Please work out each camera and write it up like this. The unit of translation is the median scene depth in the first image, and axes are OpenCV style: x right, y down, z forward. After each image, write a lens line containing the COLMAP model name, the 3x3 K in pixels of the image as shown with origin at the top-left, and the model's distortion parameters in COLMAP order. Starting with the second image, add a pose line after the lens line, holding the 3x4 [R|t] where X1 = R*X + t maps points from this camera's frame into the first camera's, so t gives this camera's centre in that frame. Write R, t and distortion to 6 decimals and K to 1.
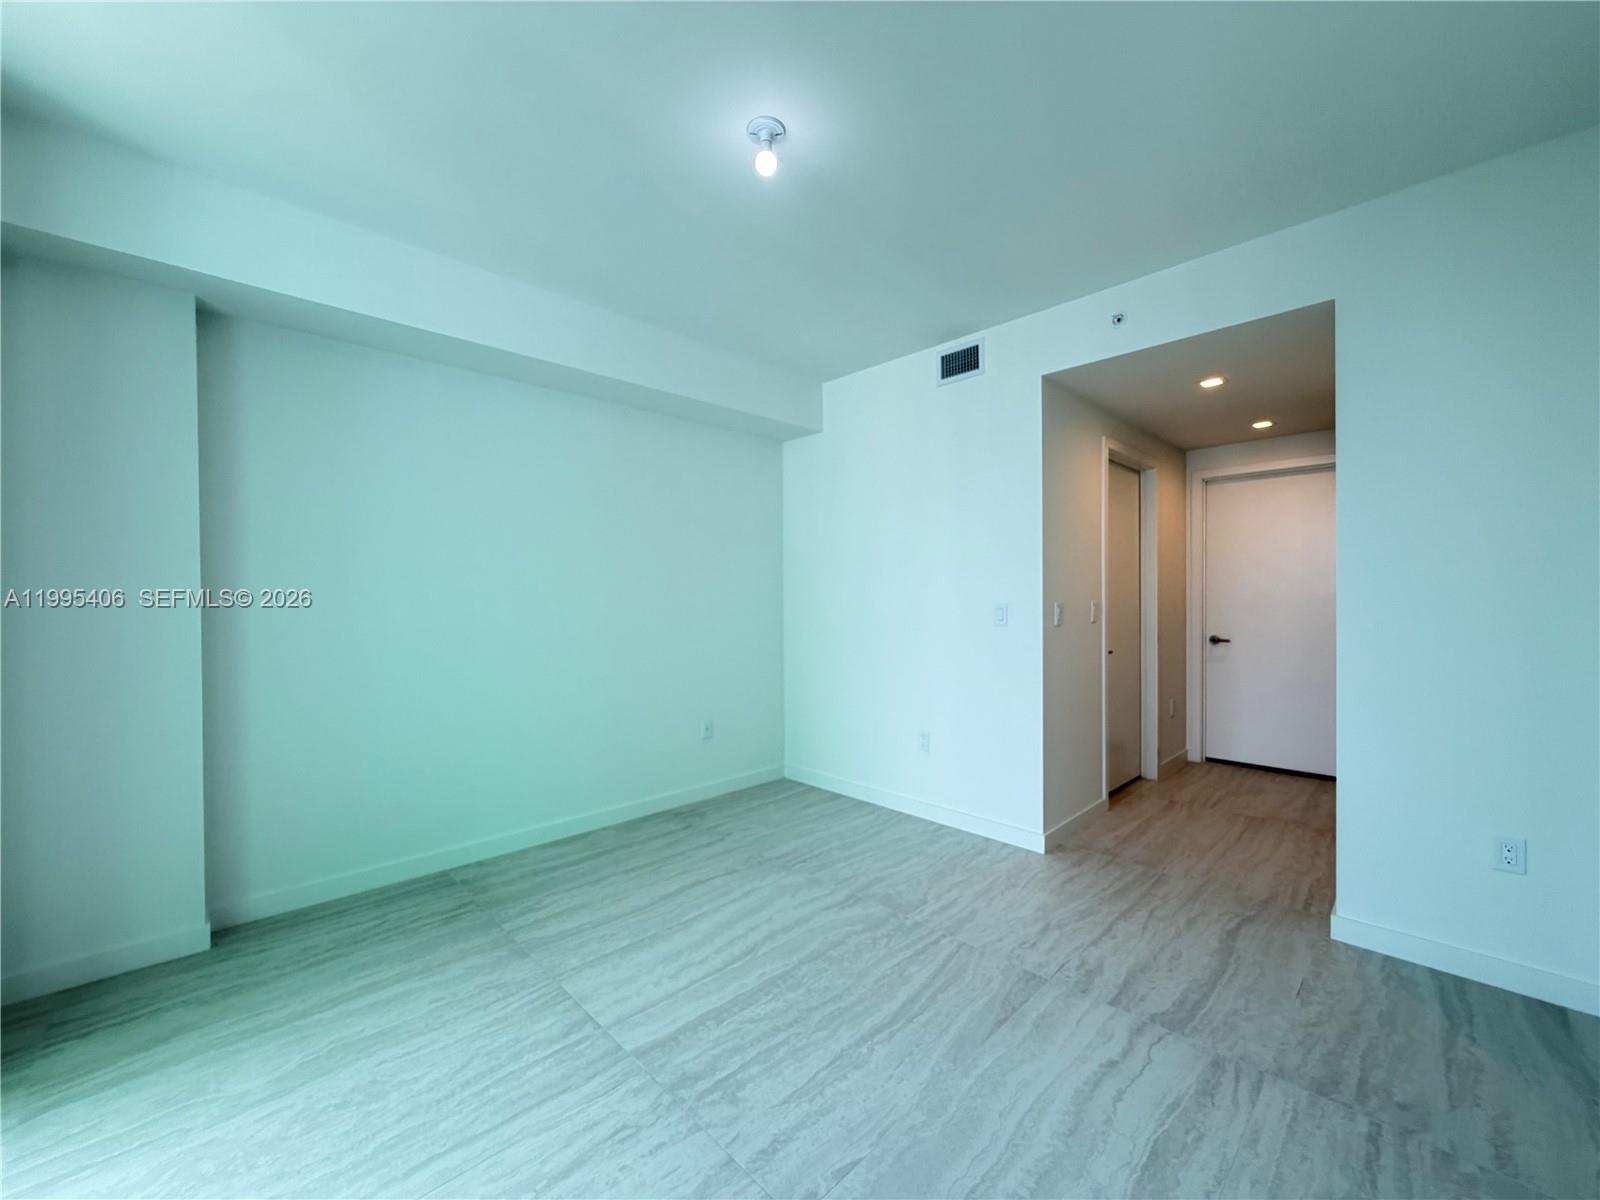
lens RADIAL K [[641.9, 0, 800.0], [0, 641.9, 600.0], [0, 0, 1]] dist [0.000866, 0.000192]
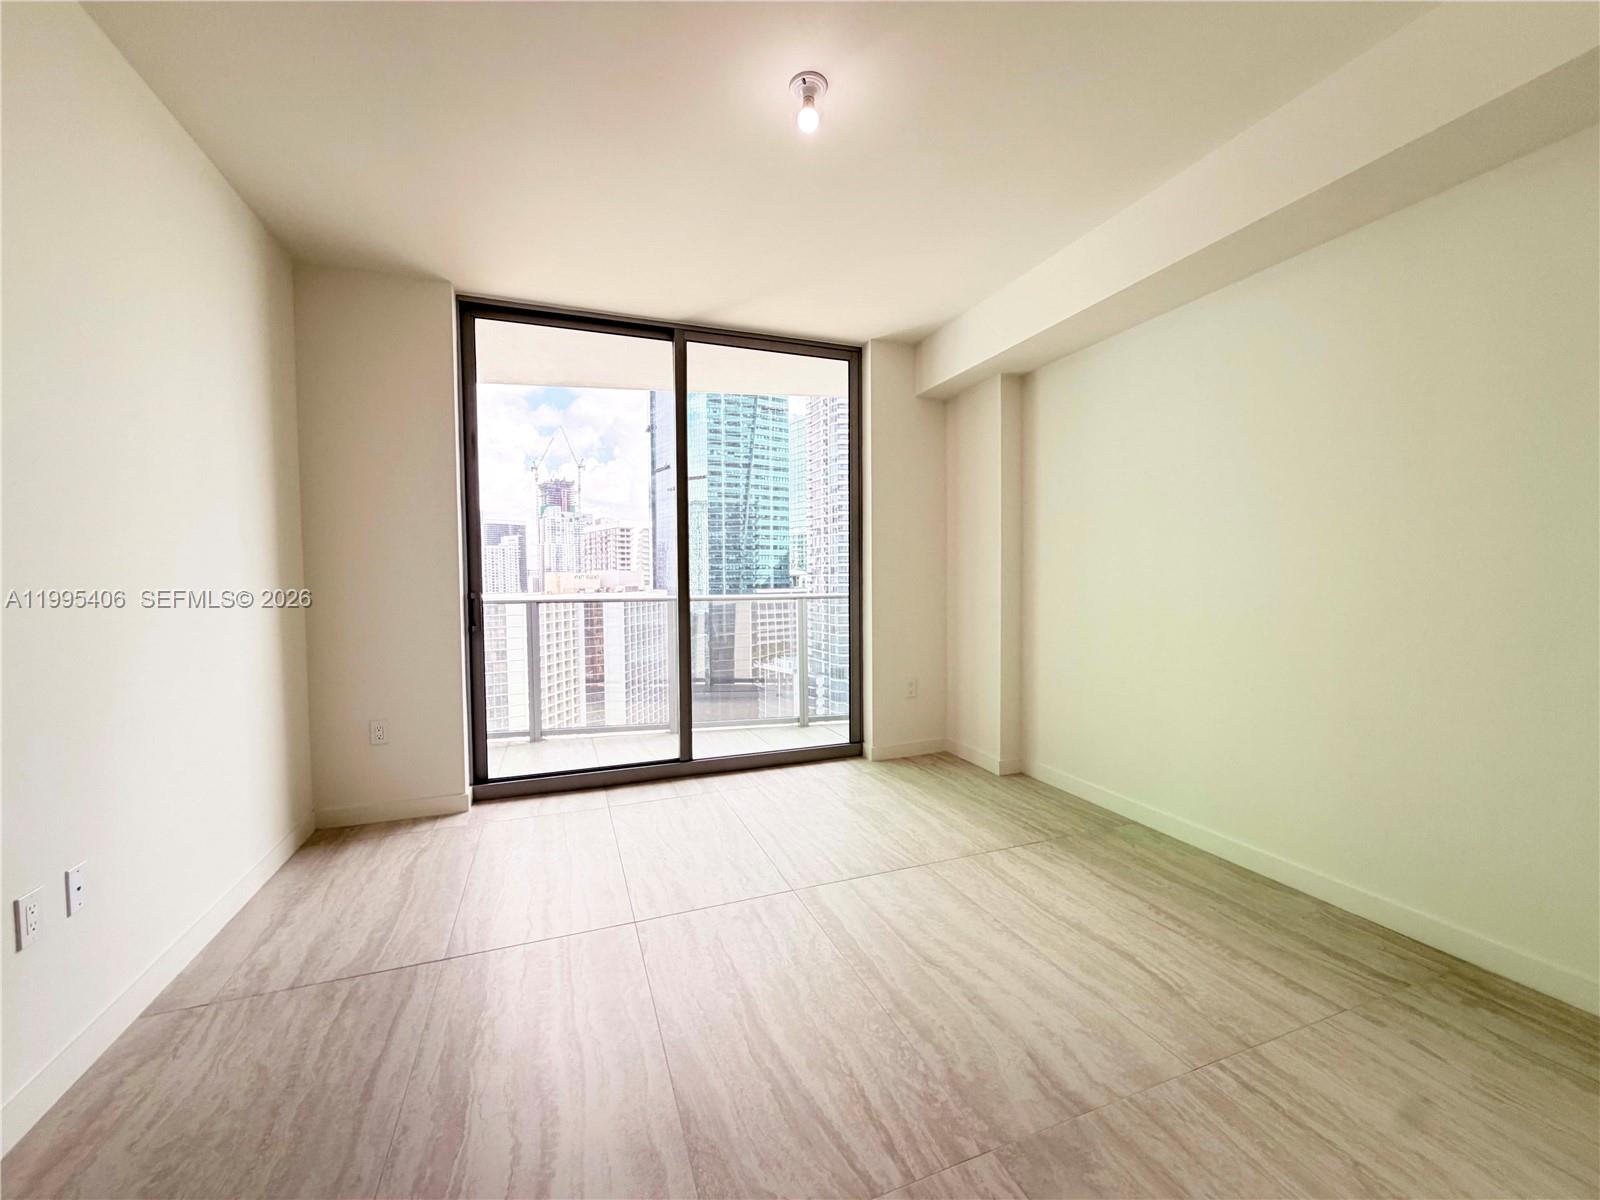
lens RADIAL K [[641.9, 0, 800.0], [0, 641.9, 600.0], [0, 0, 1]] dist [0.000866, 0.000192]
pose [[-0.404286, 0.040990, -0.913714, 0.716436], [0.007624, 0.999112, 0.041447, 0.020785], [0.914601, 0.009791, -0.404239, 1.108210]]
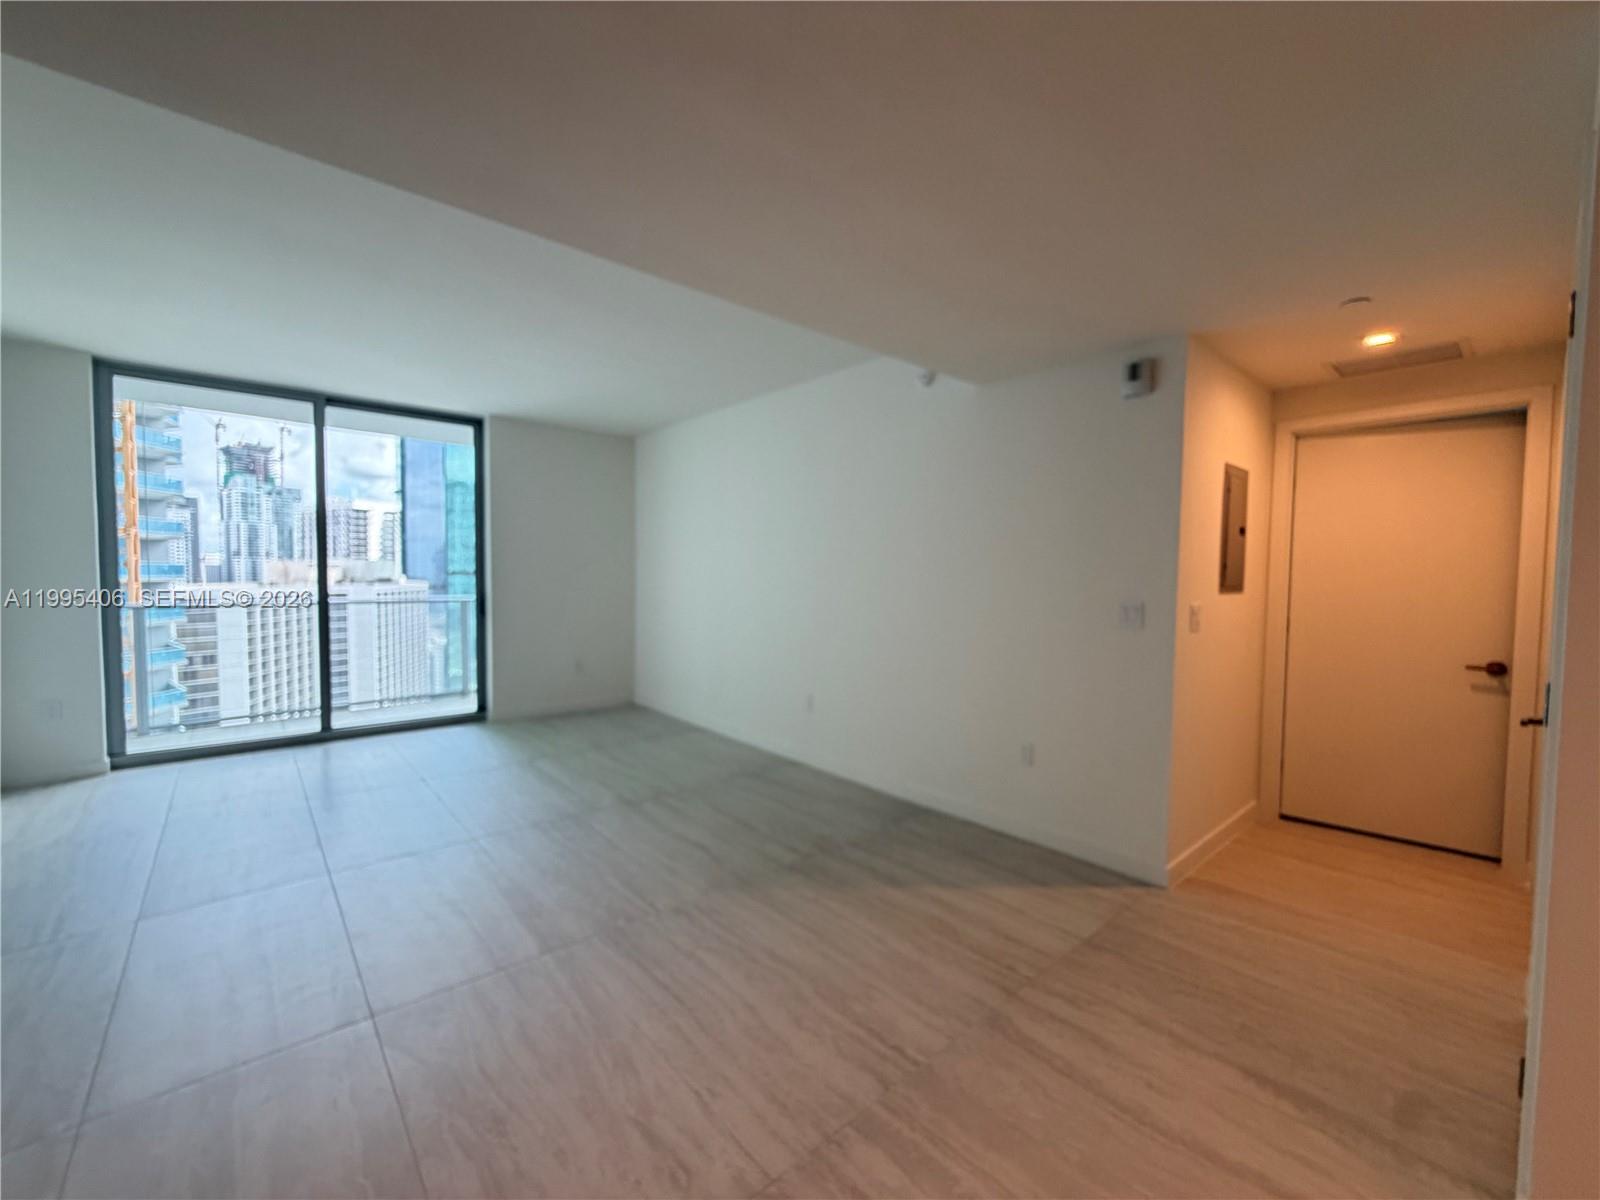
lens RADIAL K [[641.9, 0, 800.0], [0, 641.9, 600.0], [0, 0, 1]] dist [0.000866, 0.000192]
pose [[-0.068853, 0.047139, -0.996513, 1.309033], [-0.014032, 0.998738, 0.048214, -0.053655], [0.997528, 0.017303, -0.068105, 1.848319]]
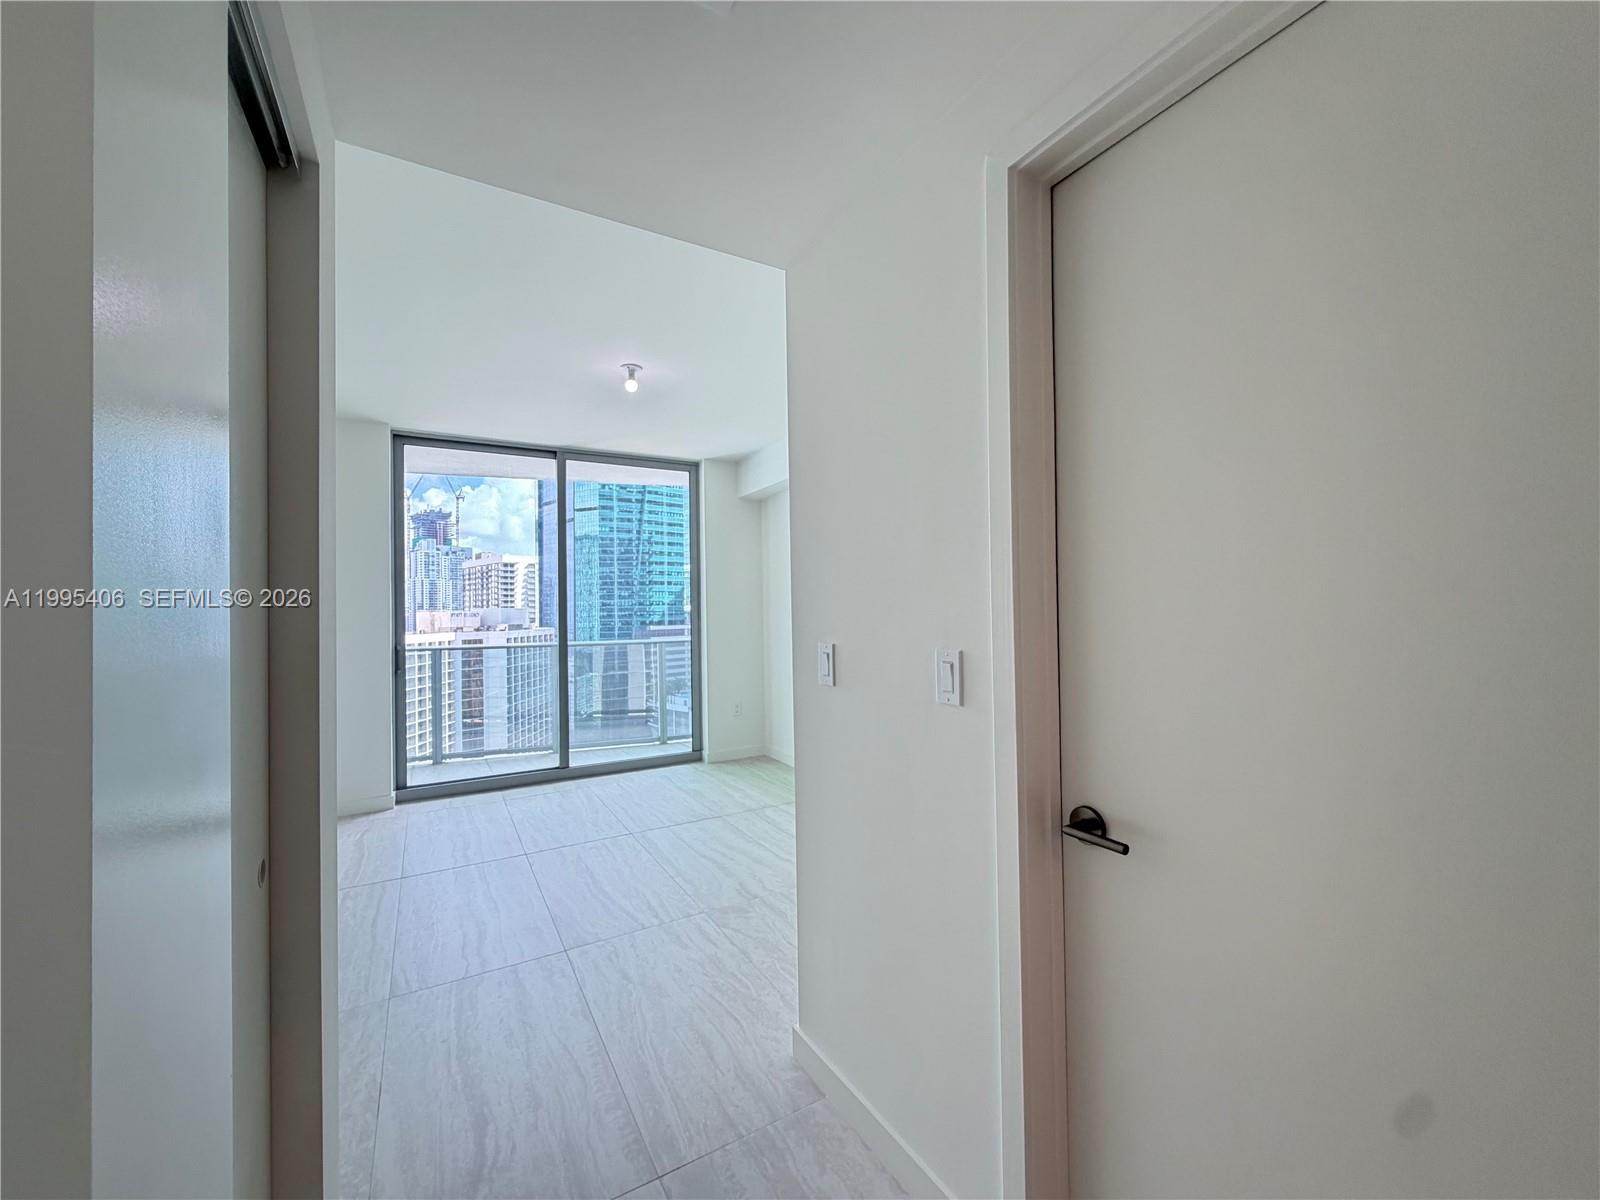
lens RADIAL K [[641.9, 0, 800.0], [0, 641.9, 600.0], [0, 0, 1]] dist [0.000866, 0.000192]
pose [[-0.252481, -0.007683, -0.967571, 1.259120], [0.014741, 0.999822, -0.011786, -0.037235], [0.967490, -0.017238, -0.252323, 1.513902]]
